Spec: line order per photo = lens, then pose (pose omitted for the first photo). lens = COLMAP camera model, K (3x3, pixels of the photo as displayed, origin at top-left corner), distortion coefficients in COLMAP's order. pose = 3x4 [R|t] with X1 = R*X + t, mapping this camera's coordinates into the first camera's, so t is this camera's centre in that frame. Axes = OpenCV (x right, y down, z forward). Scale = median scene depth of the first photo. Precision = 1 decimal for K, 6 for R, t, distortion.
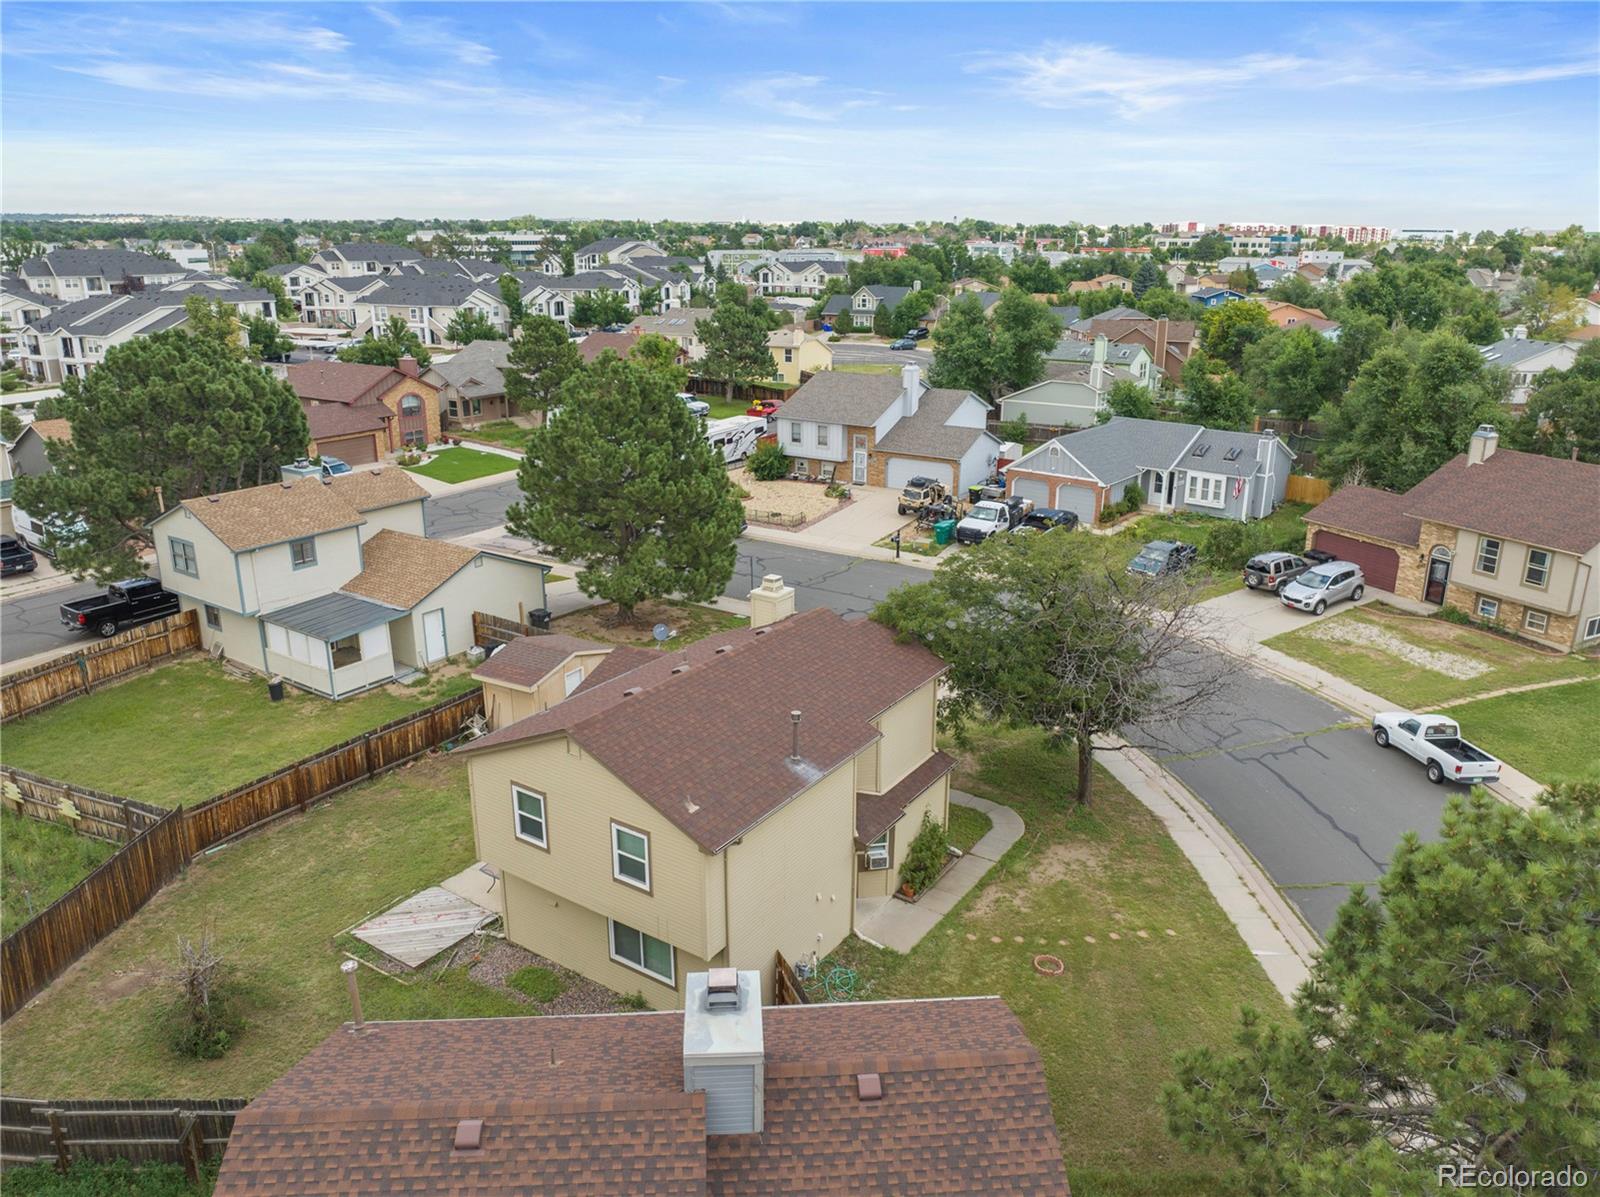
lens RADIAL K [[1125.2, 0, 804.0], [0, 1125.2, 591.7], [0, 0, 1]] dist [-0.042771, 0.007877]
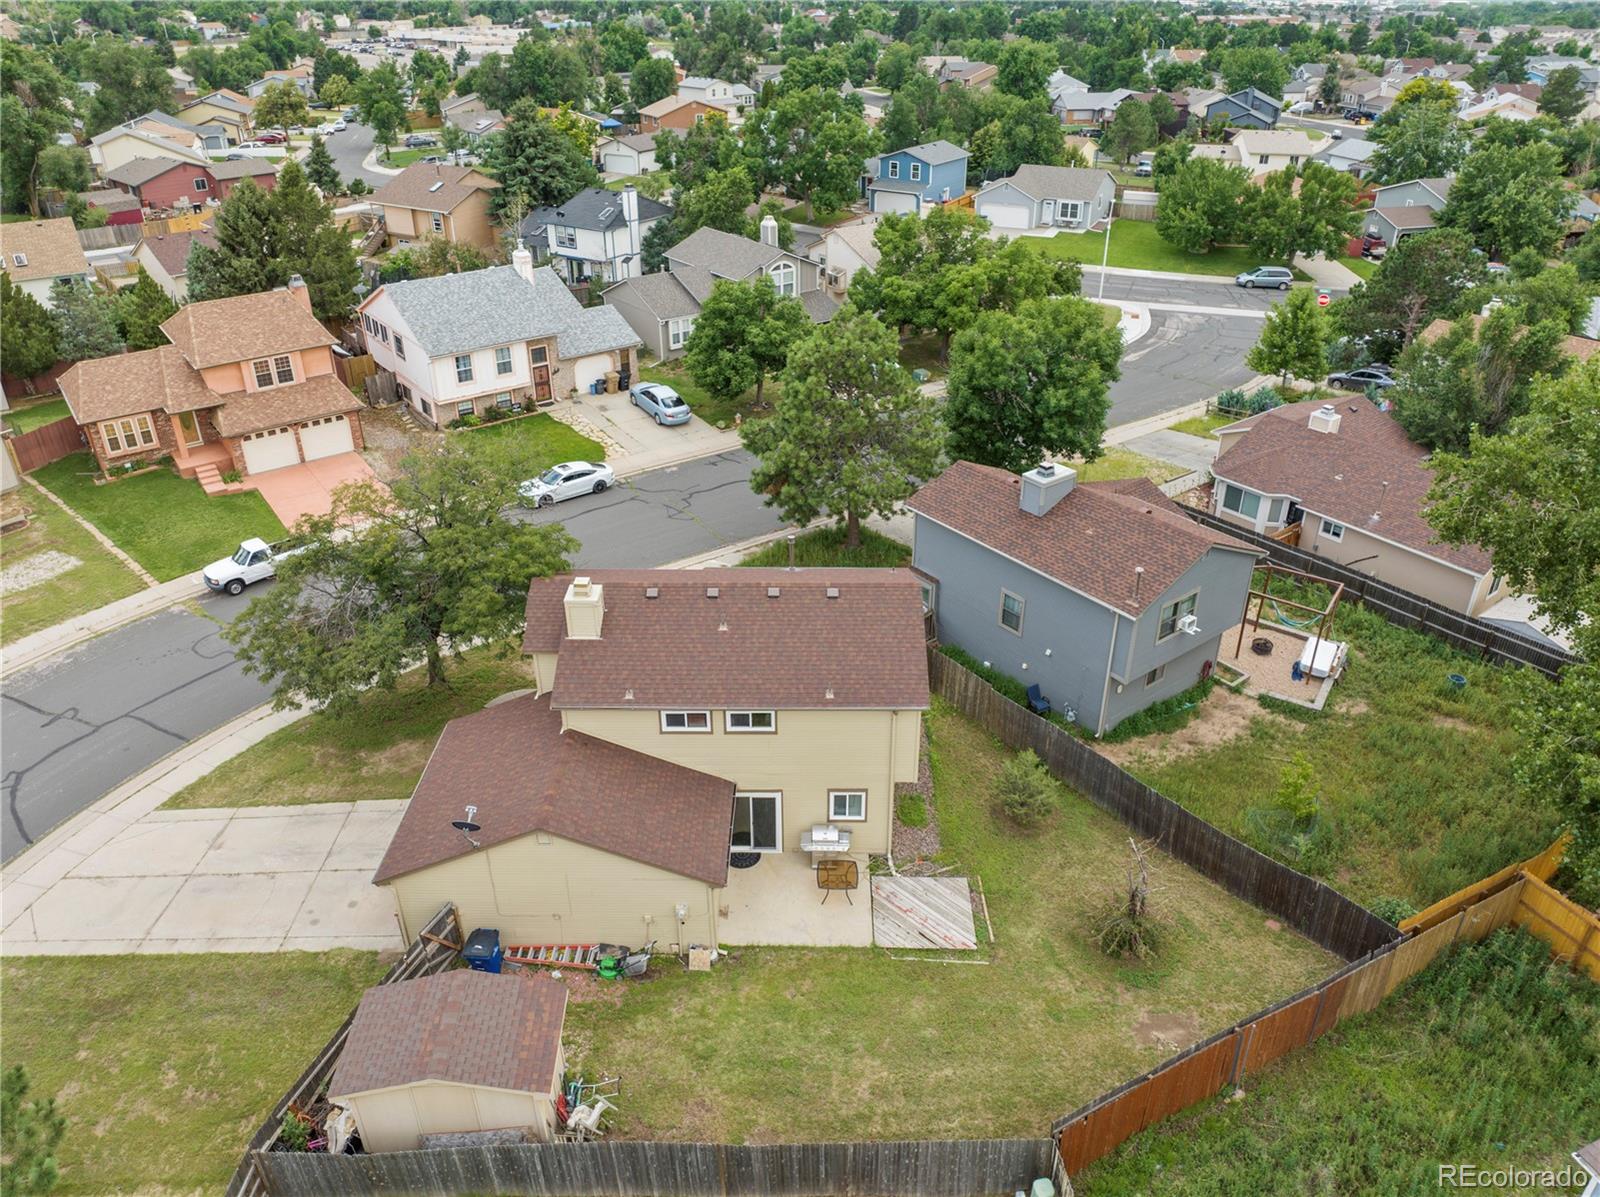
lens RADIAL K [[1125.2, 0, 804.0], [0, 1125.2, 591.7], [0, 0, 1]] dist [-0.042771, 0.007877]
pose [[-0.552722, -0.405920, 0.727824, -0.513412], [0.247767, 0.753820, 0.608577, -0.333718], [-0.795682, 0.516705, -0.316080, 0.703203]]
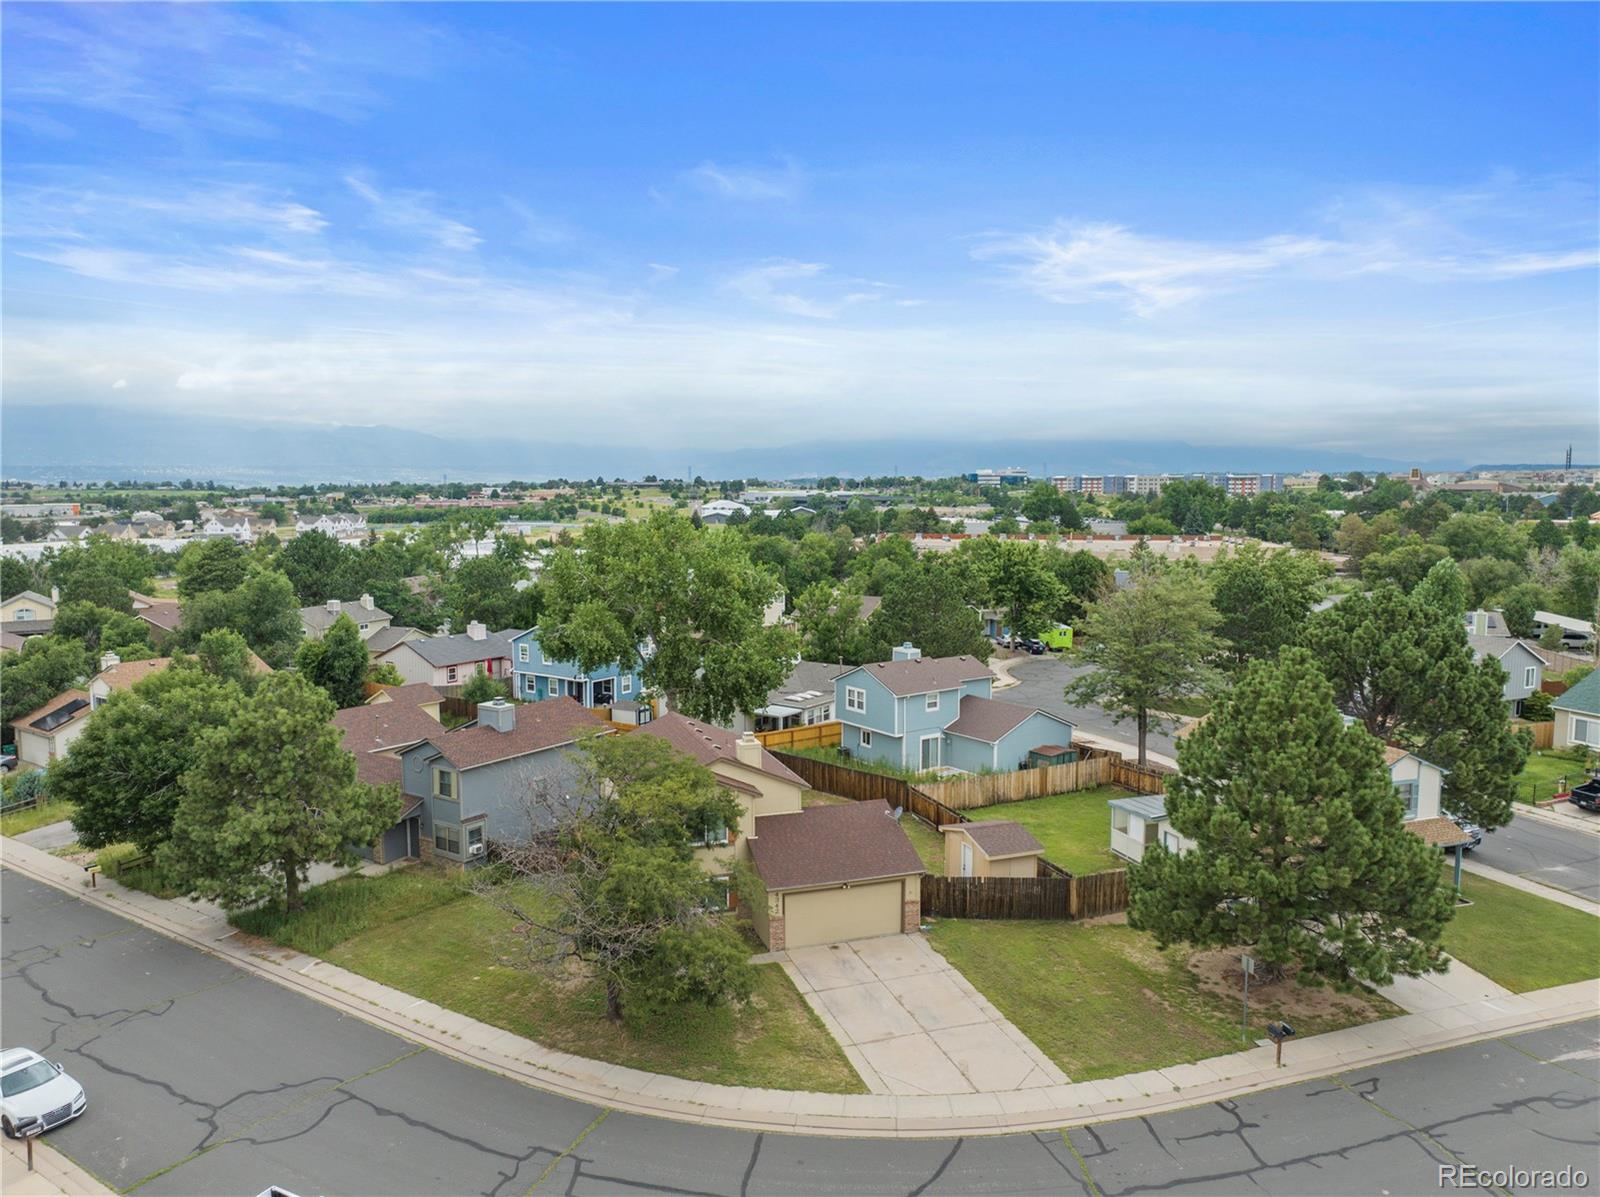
lens RADIAL K [[1125.2, 0, 804.0], [0, 1125.2, 591.7], [0, 0, 1]] dist [-0.042771, 0.007877]
pose [[-0.609229, 0.070030, -0.789896, 0.670378], [-0.236345, 0.934788, 0.265164, -0.369749], [0.756955, 0.348233, -0.552949, 1.106665]]
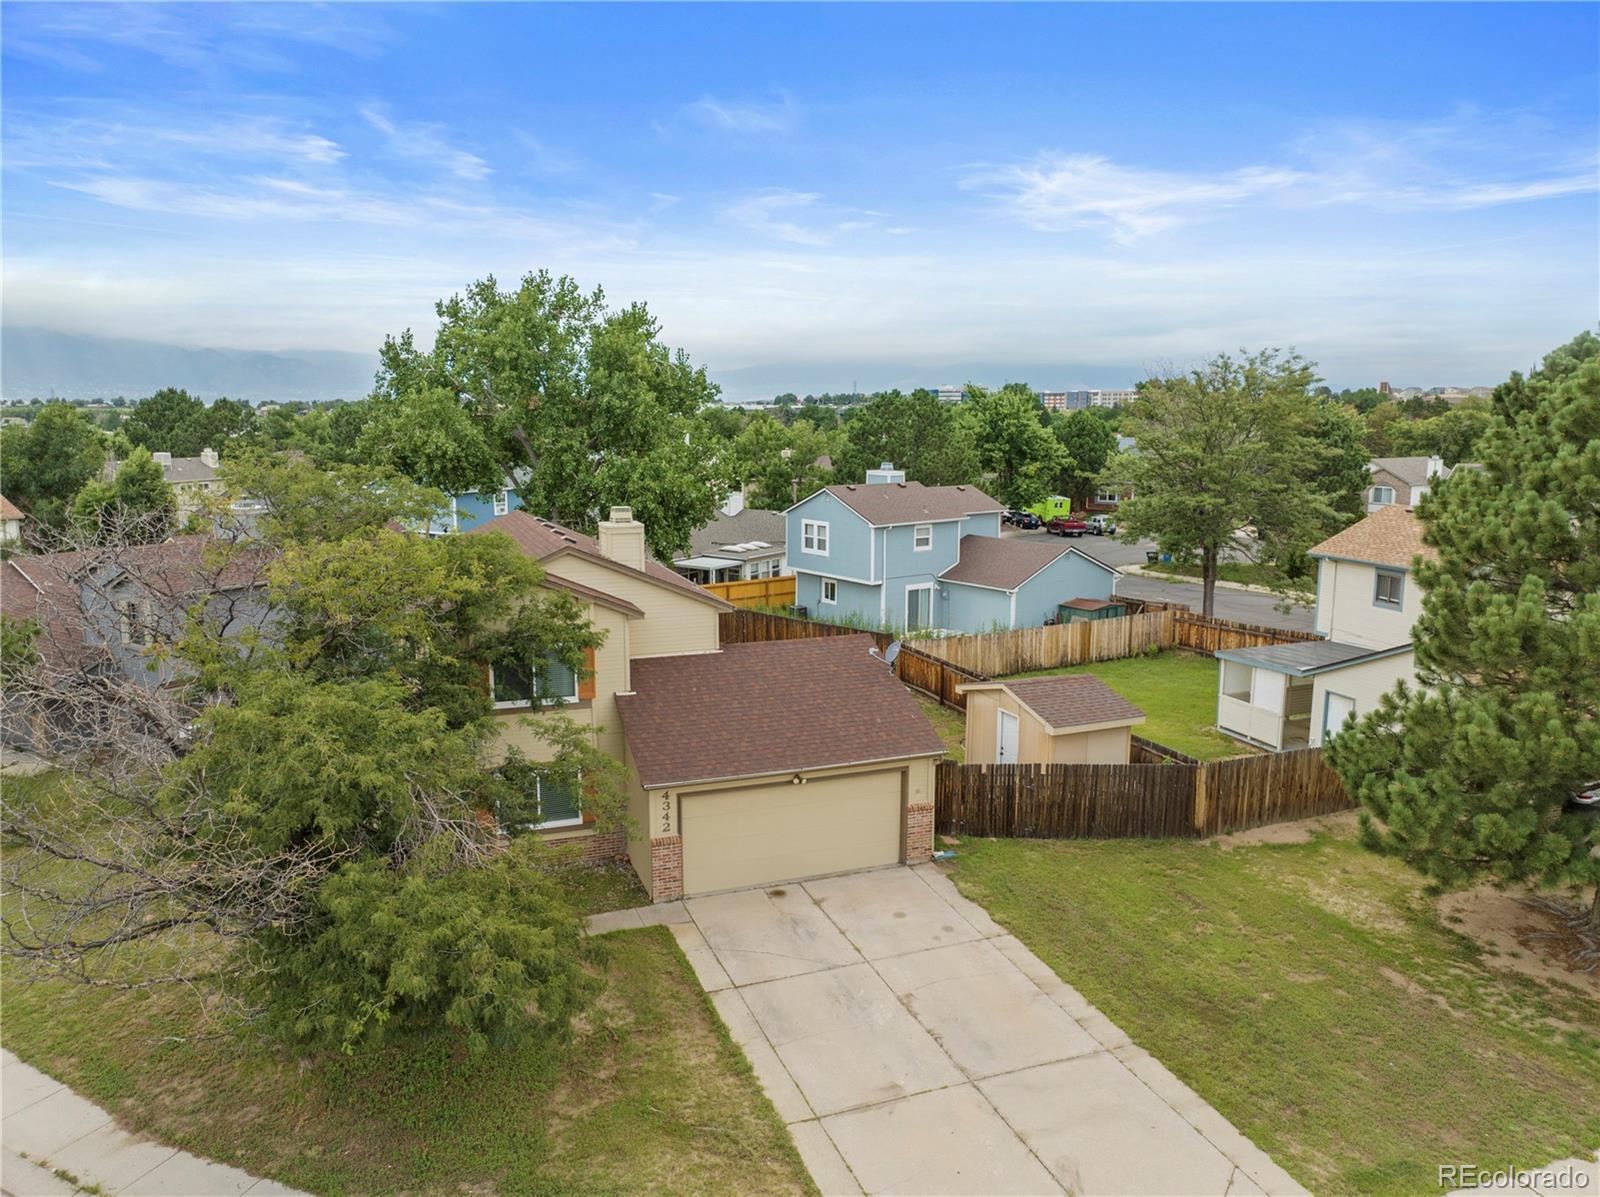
lens RADIAL K [[1125.2, 0, 804.0], [0, 1125.2, 591.7], [0, 0, 1]] dist [-0.042771, 0.007877]
pose [[-0.579282, 0.124121, -0.805621, 0.343710], [-0.245882, 0.915693, 0.317882, -0.153347], [0.777158, 0.382231, -0.499925, 0.934535]]
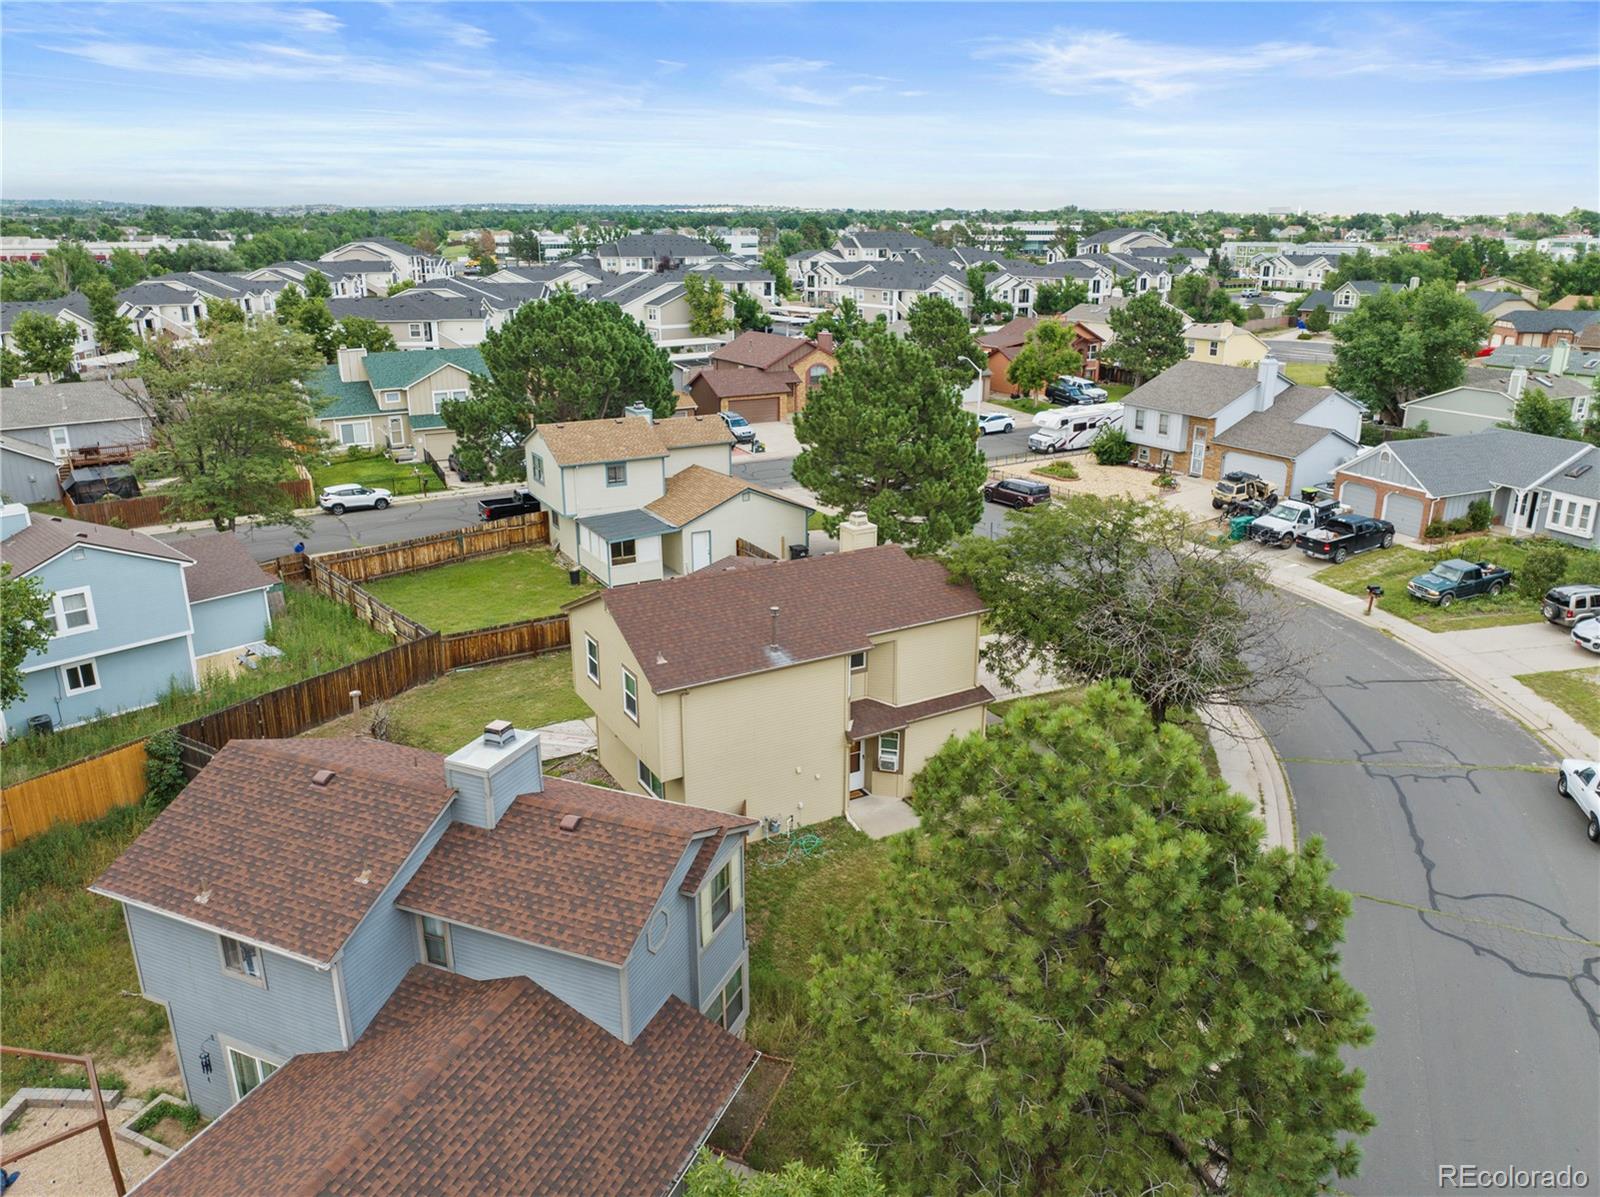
lens RADIAL K [[1121.3, 0, 800.0], [0, 1121.3, 598.5], [0, 0, 1]] dist [-0.039999, -0.007507]
pose [[0.894371, 0.136102, -0.426117, 0.256659], [-0.130074, 0.990555, 0.043373, 0.019619], [0.427996, 0.016635, 0.903628, -0.043232]]
